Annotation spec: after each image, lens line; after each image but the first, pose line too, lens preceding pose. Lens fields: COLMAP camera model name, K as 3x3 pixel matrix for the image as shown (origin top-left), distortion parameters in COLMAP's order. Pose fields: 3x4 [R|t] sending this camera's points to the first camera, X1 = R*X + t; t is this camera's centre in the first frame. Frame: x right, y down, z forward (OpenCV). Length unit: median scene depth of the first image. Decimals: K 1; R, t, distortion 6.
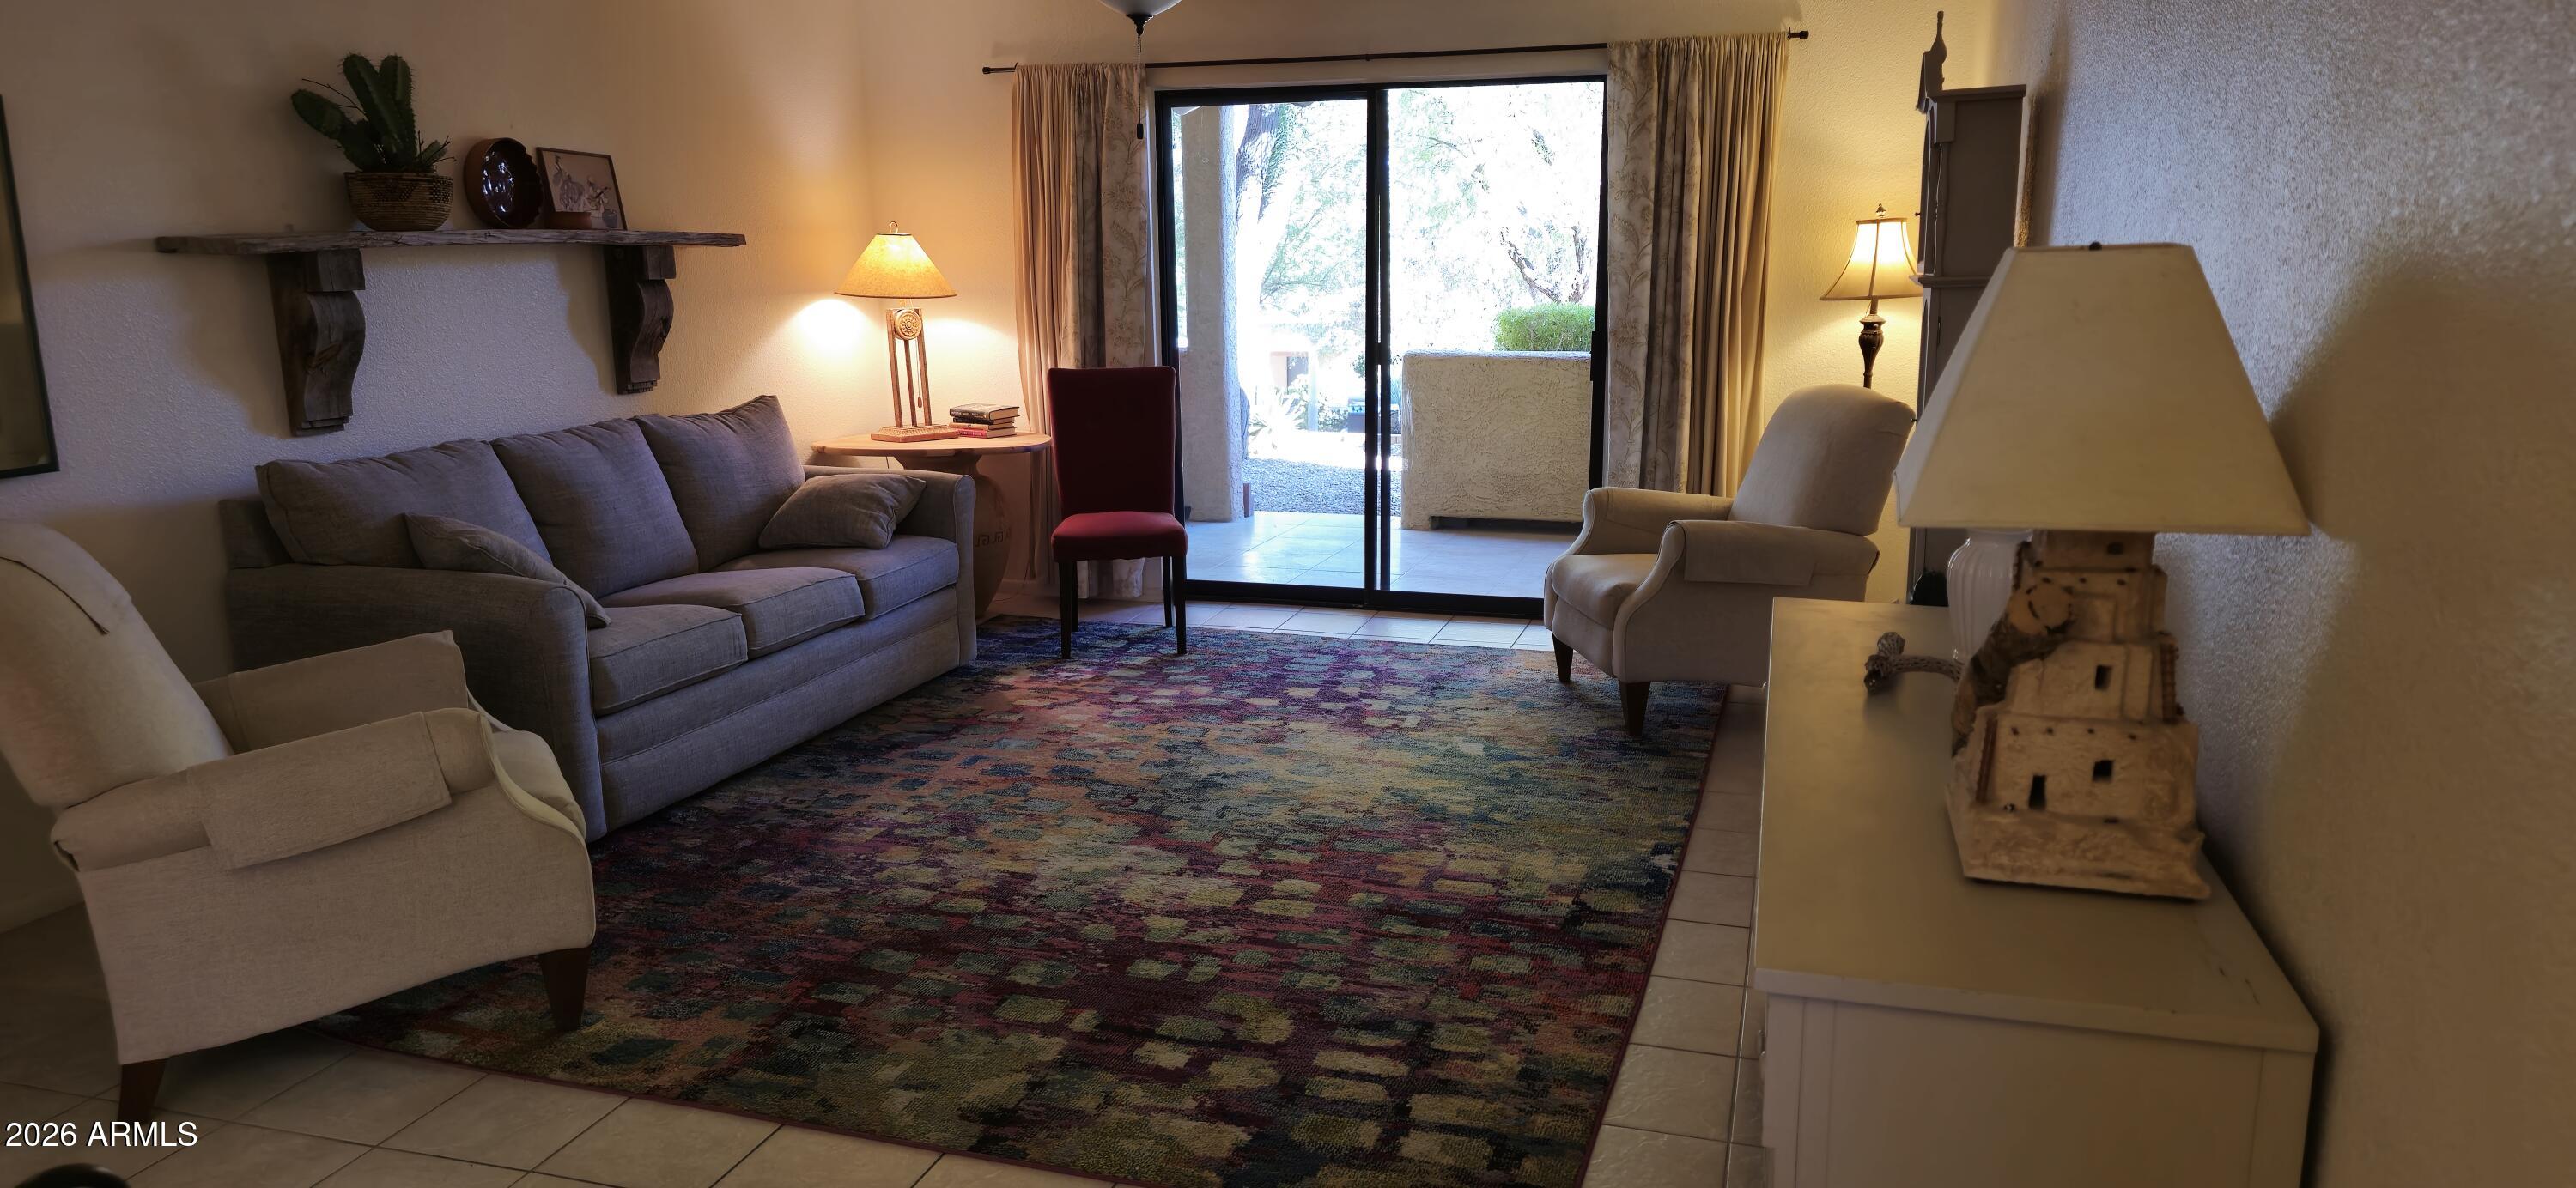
lens RADIAL K [[1683.8, 0, 1282.1], [0, 1683.8, 630.9], [0, 0, 1]] dist [0.061720, -0.062226]
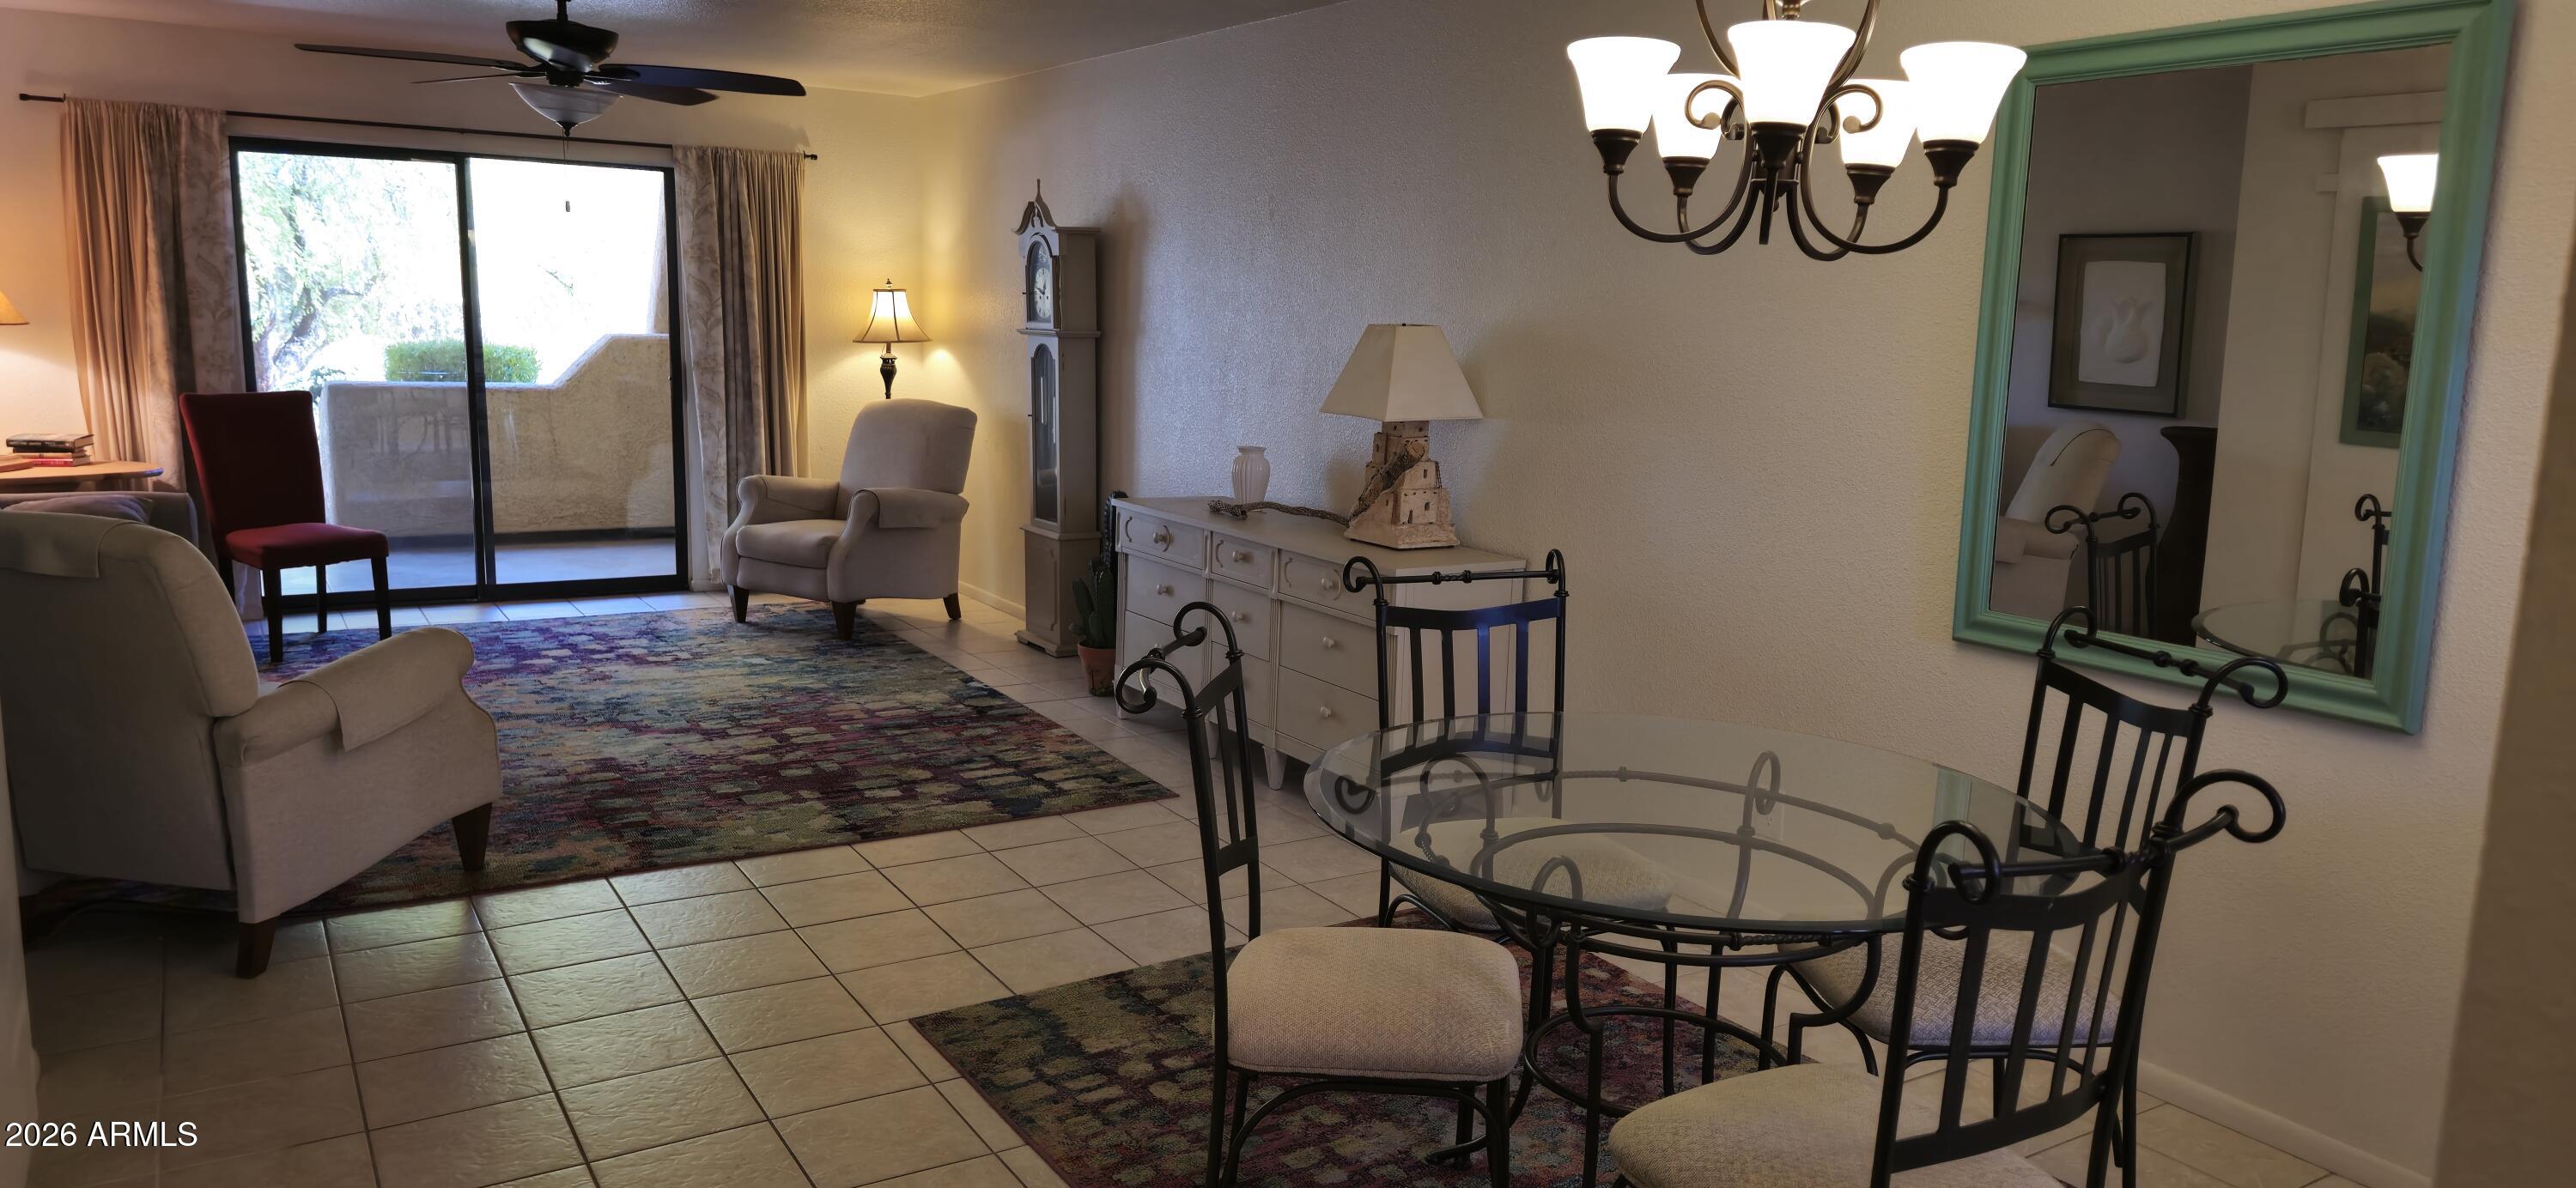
lens RADIAL K [[1683.8, 0, 1282.1], [0, 1683.8, 630.9], [0, 0, 1]] dist [0.061720, -0.062226]
pose [[0.659170, -0.113530, 0.743374, -0.627434], [0.132525, 0.990604, 0.033773, 0.055284], [-0.740224, 0.076253, 0.668022, -0.246467]]
